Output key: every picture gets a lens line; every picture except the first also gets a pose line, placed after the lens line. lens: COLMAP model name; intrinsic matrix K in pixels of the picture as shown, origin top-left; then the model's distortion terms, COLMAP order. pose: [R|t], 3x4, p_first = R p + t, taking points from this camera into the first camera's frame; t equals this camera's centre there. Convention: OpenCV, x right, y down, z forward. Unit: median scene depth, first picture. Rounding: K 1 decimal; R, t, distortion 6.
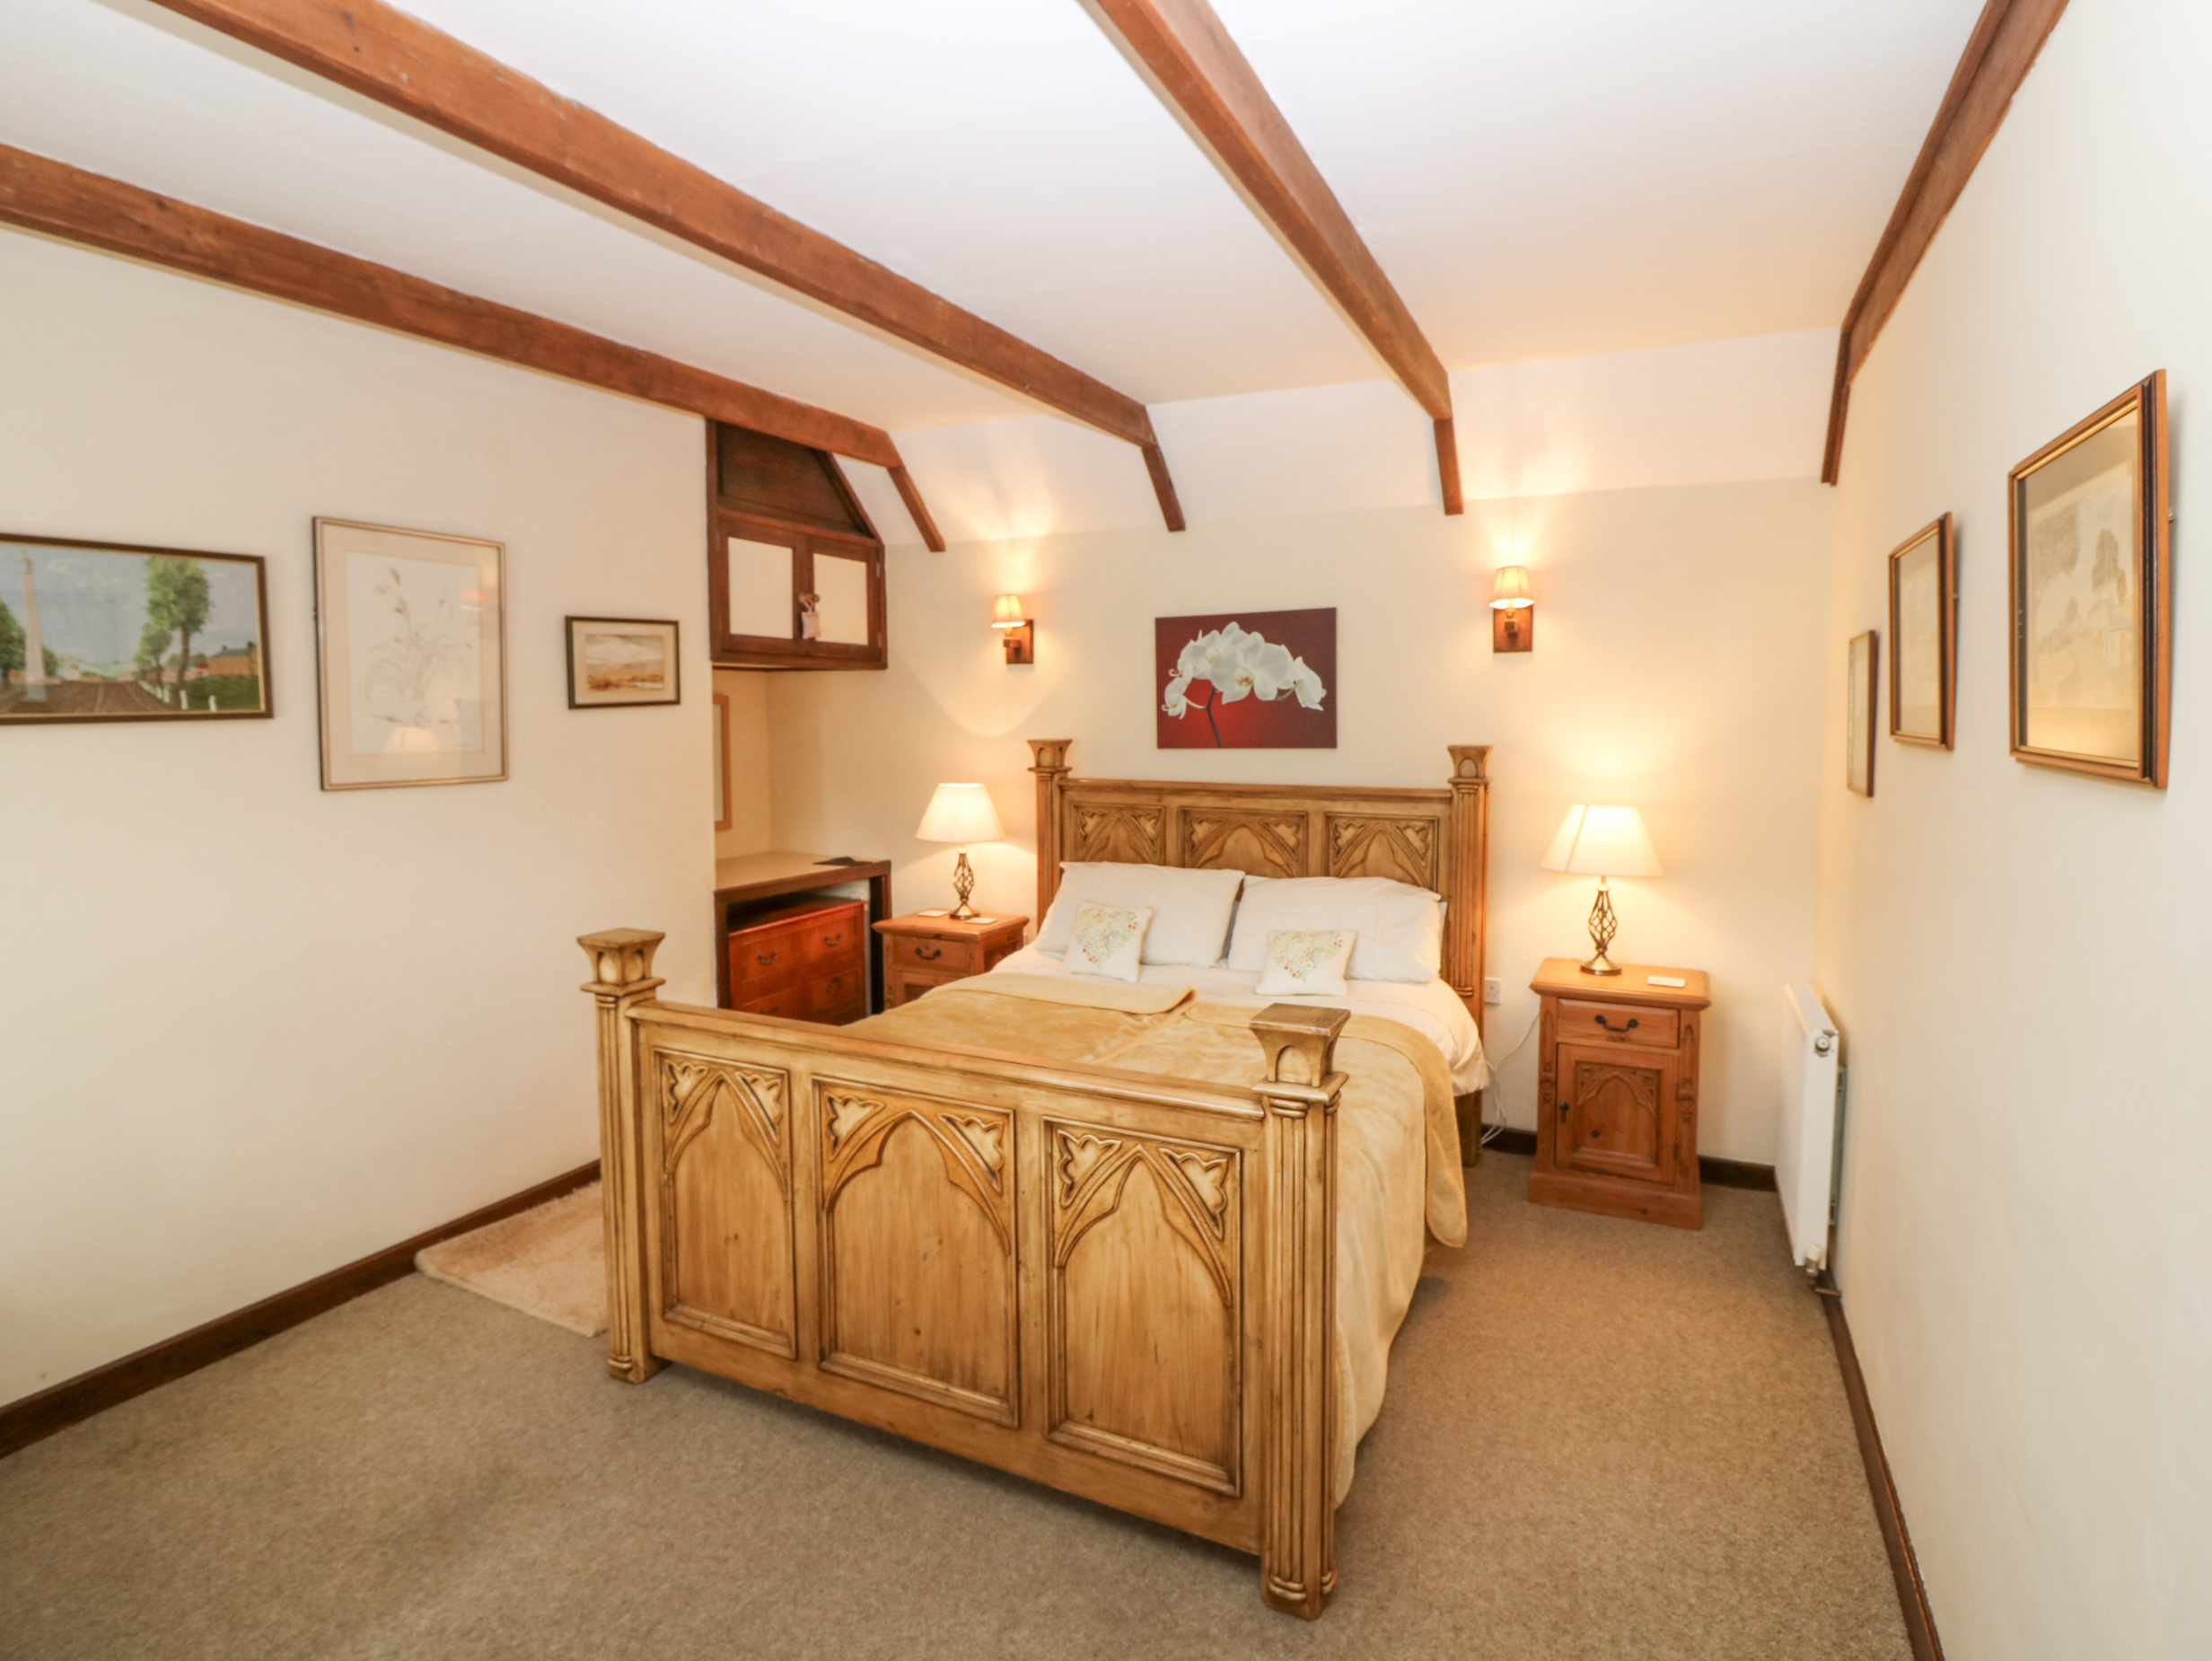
lens RADIAL K [[1147.7, 0, 1101.3], [0, 1147.7, 784.4], [0, 0, 1]] dist [-0.006816, -0.006796]
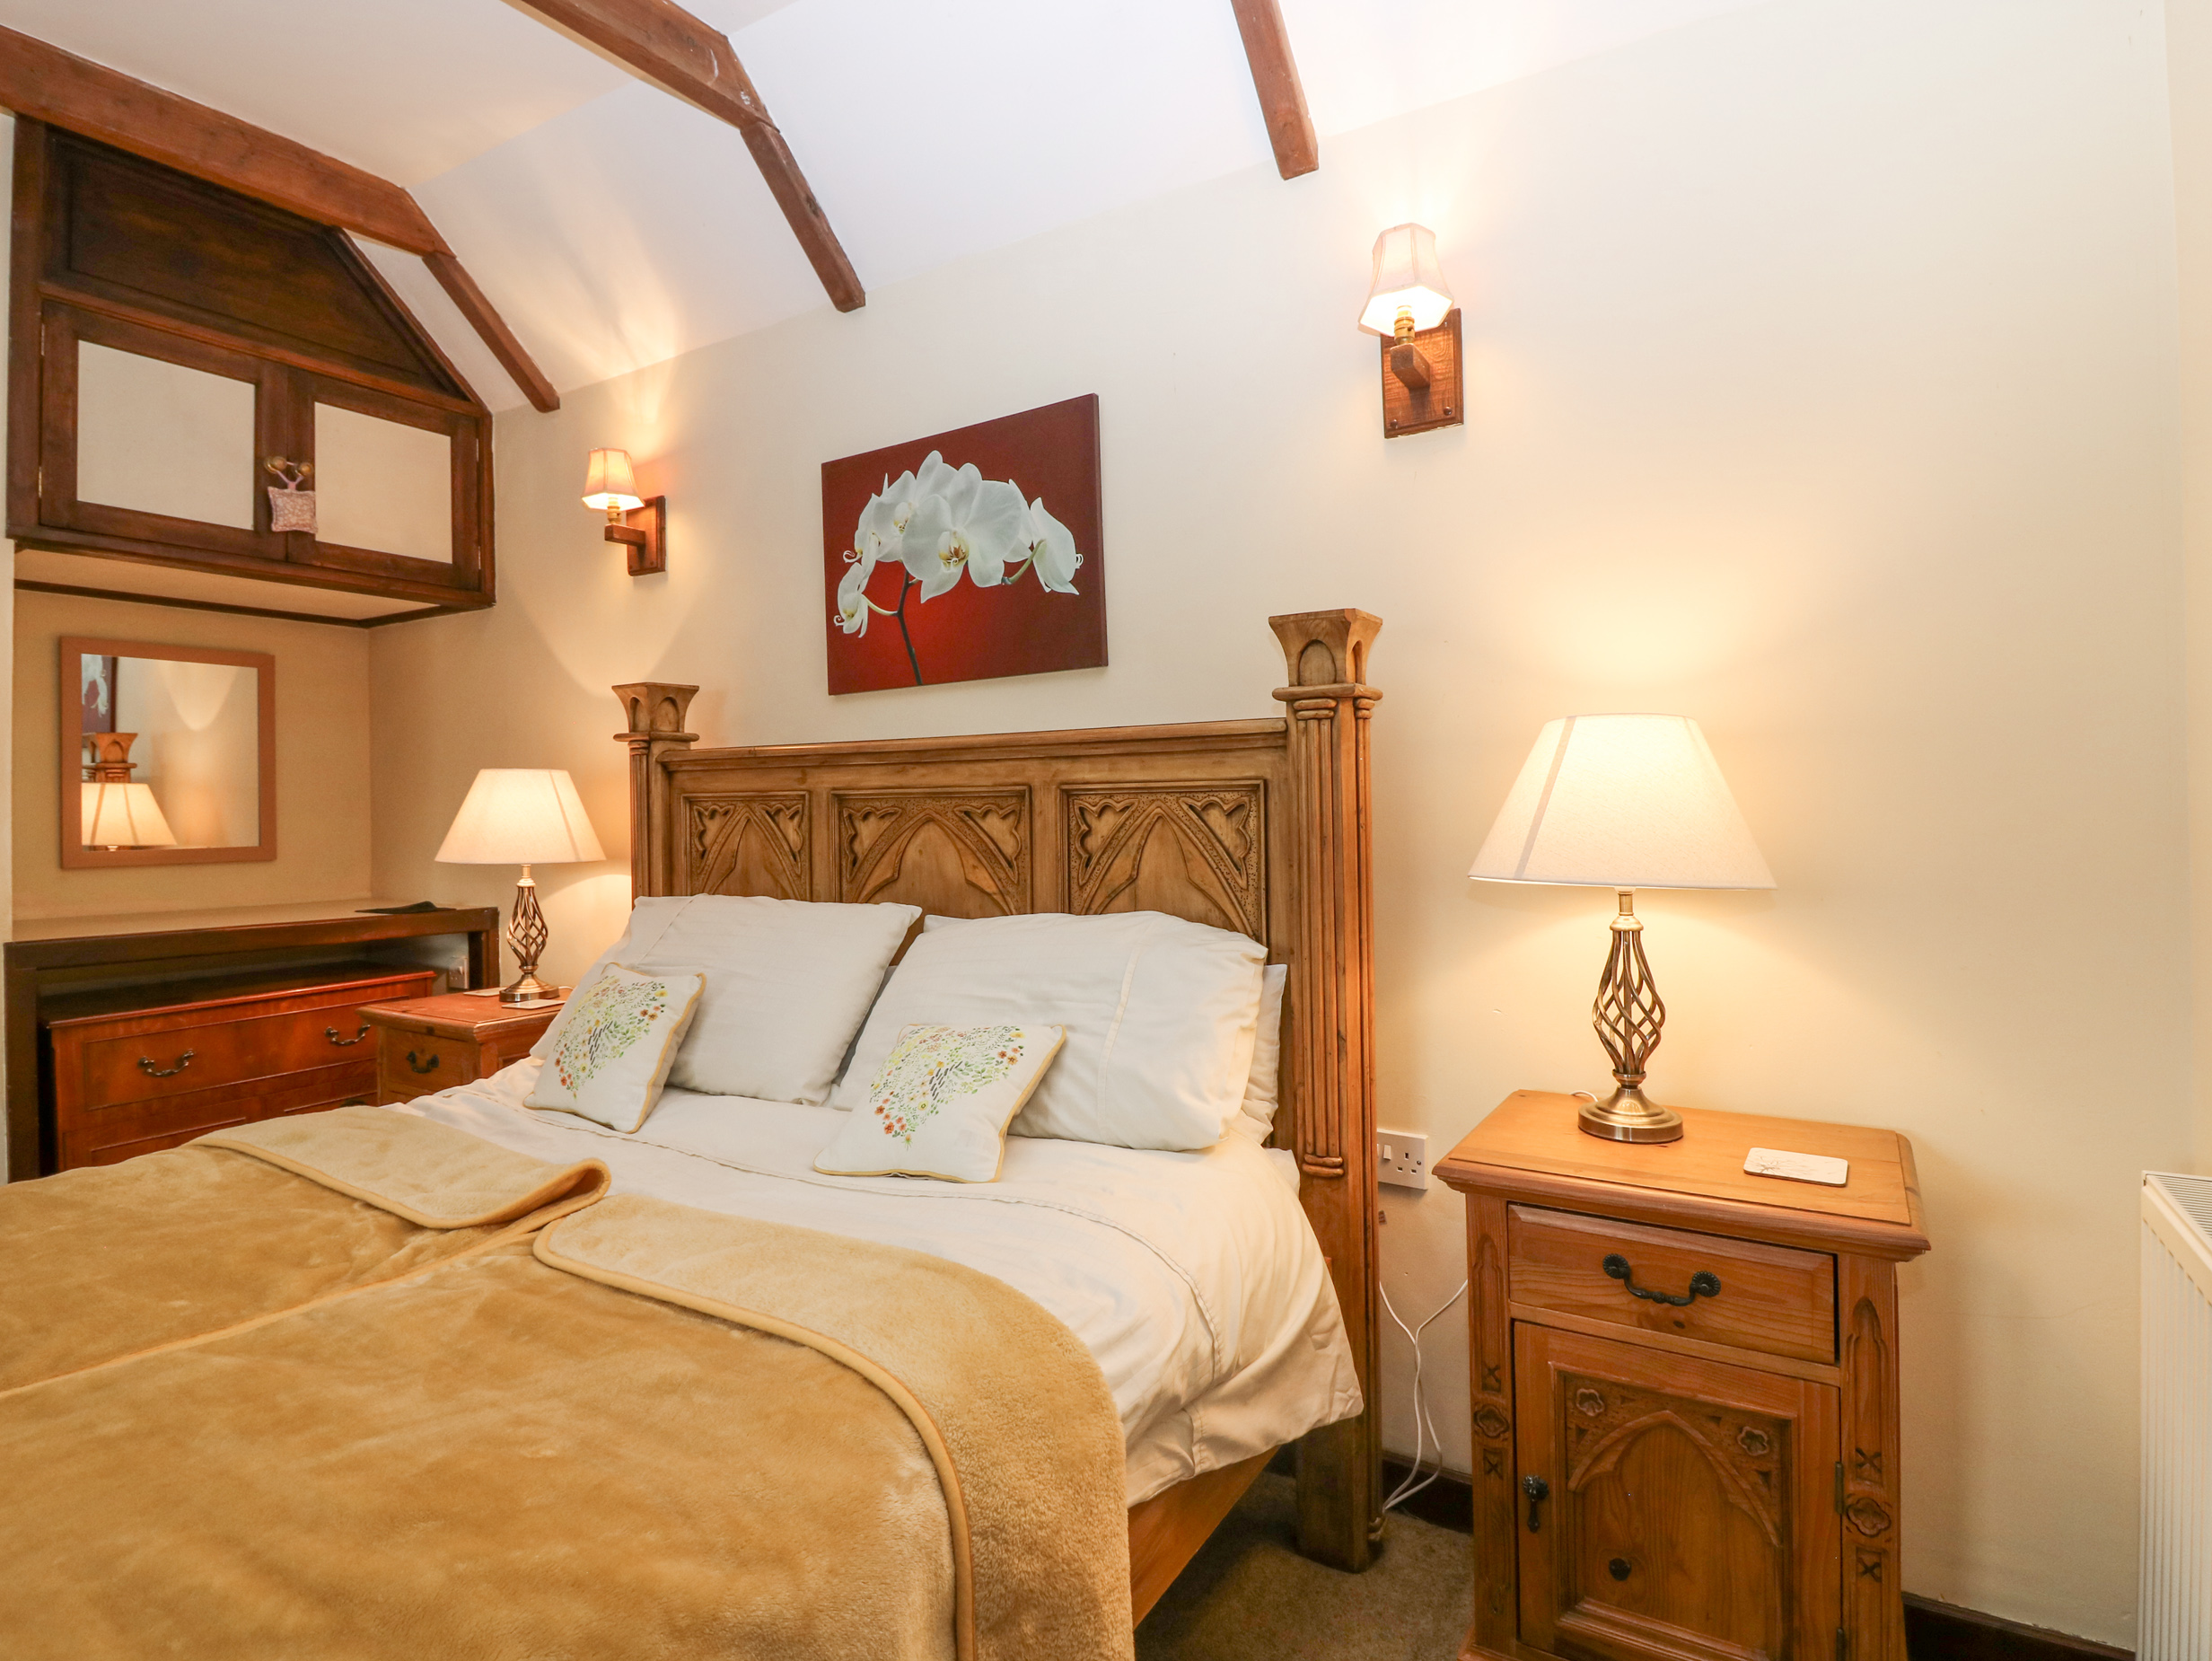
lens RADIAL K [[1147.7, 0, 1102.4], [0, 1147.7, 788.5], [0, 0, 1]] dist [-0.006816, -0.006796]
pose [[0.994862, -0.013459, -0.100342, 0.264236], [0.005593, 0.996917, -0.078265, 0.065806], [0.101086, 0.077302, 0.991870, 0.513811]]
